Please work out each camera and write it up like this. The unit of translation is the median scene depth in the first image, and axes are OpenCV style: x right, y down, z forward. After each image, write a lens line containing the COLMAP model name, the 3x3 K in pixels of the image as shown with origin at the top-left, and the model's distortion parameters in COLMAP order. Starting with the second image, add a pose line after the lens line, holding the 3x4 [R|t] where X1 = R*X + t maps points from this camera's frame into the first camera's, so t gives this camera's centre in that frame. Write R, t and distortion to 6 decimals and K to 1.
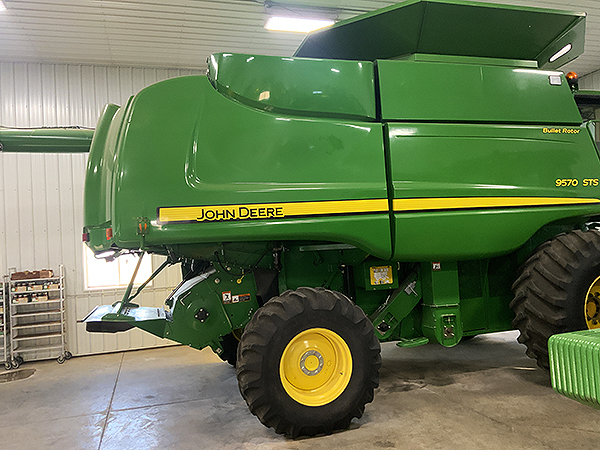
lens RADIAL K [[492.8, 0, 300.1], [0, 492.8, 224.6], [0, 0, 1]] dist [0.057789, -0.091082]
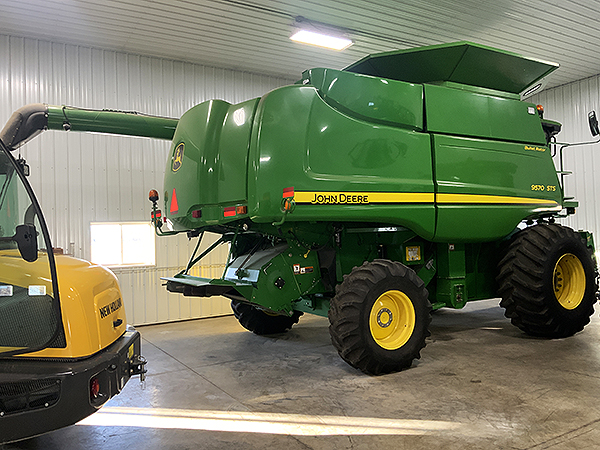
lens RADIAL K [[492.8, 0, 300.4], [0, 492.8, 223.7], [0, 0, 1]] dist [0.057789, -0.091082]
pose [[0.970439, 0.034384, 0.238883, -0.428228], [-0.036484, 0.999325, 0.004374, 0.031847], [-0.238571, -0.012960, 0.971039, -0.162251]]
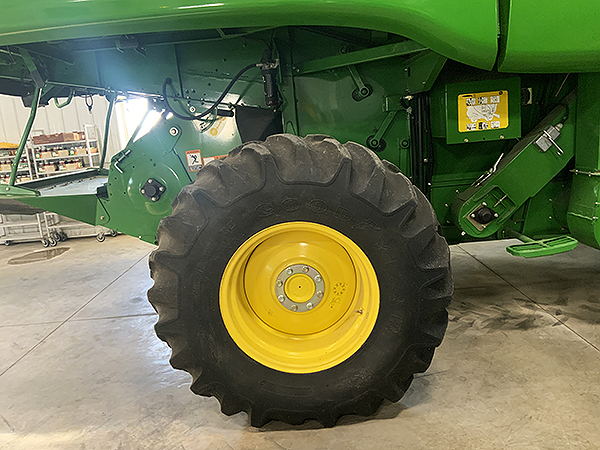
lens RADIAL K [[492.8, 0, 298.2], [0, 492.8, 229.1], [0, 0, 1]] dist [0.057789, -0.091082]
pose [[0.956503, 0.031475, -0.290021, 0.138374], [0.046252, 0.965226, 0.257294, 0.081532], [0.288034, -0.259517, 0.921785, 0.477470]]
